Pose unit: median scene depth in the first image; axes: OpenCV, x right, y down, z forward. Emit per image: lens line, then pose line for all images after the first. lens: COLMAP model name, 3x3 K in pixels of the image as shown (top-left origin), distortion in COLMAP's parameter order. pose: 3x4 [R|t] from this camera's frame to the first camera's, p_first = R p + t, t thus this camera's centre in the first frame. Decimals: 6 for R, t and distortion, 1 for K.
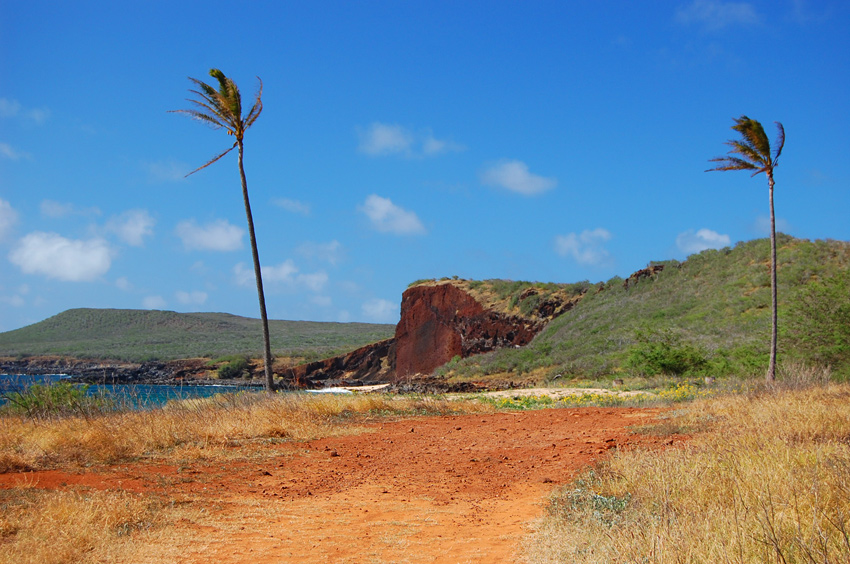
lens RADIAL K [[1394.0, 0, 425.0], [0, 1394.0, 282.0], [0, 0, 1]] dist [-0.018443, -0.039510]
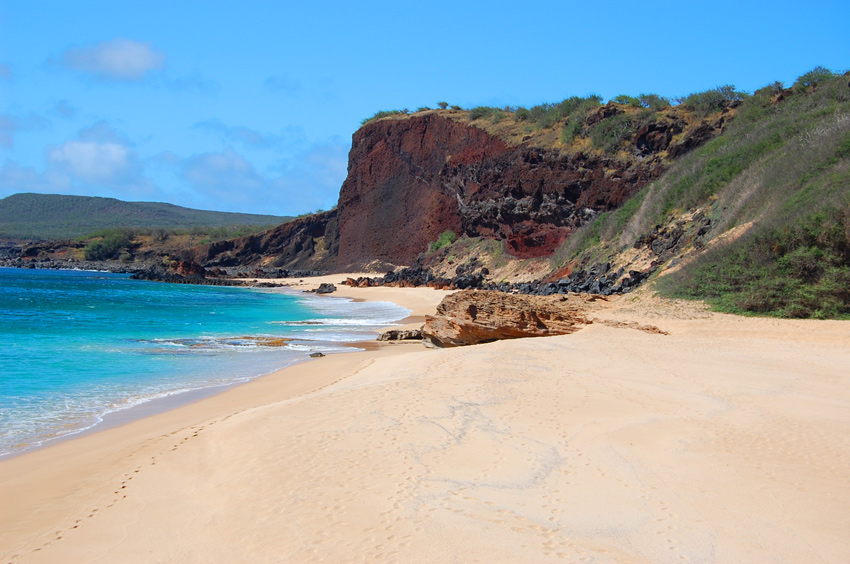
lens RADIAL K [[1176.3, 0, 425.0], [0, 1176.3, 282.0], [0, 0, 1]] dist [-0.024333, -0.043288]
pose [[0.997316, 0.032418, 0.065644, -0.017368], [-0.037414, 0.996377, 0.076370, 0.034864], [-0.062931, -0.078621, 0.994916, 0.484883]]
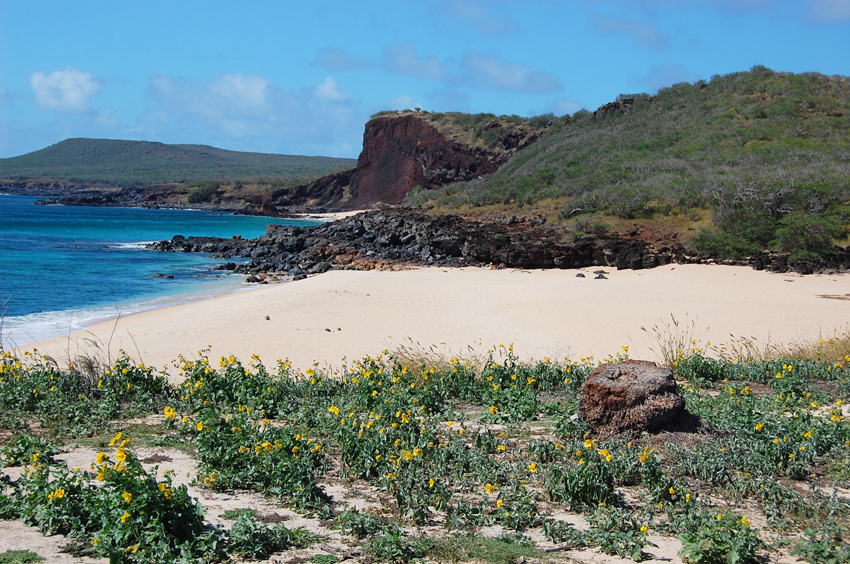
lens RADIAL K [[1176.3, 0, 425.0], [0, 1176.3, 282.0], [0, 0, 1]] dist [-0.024333, -0.043288]
pose [[0.998930, 0.021368, 0.041021, -0.005561], [-0.026608, 0.990926, 0.131751, 0.008416], [-0.037834, -0.132701, 0.990434, 0.127842]]
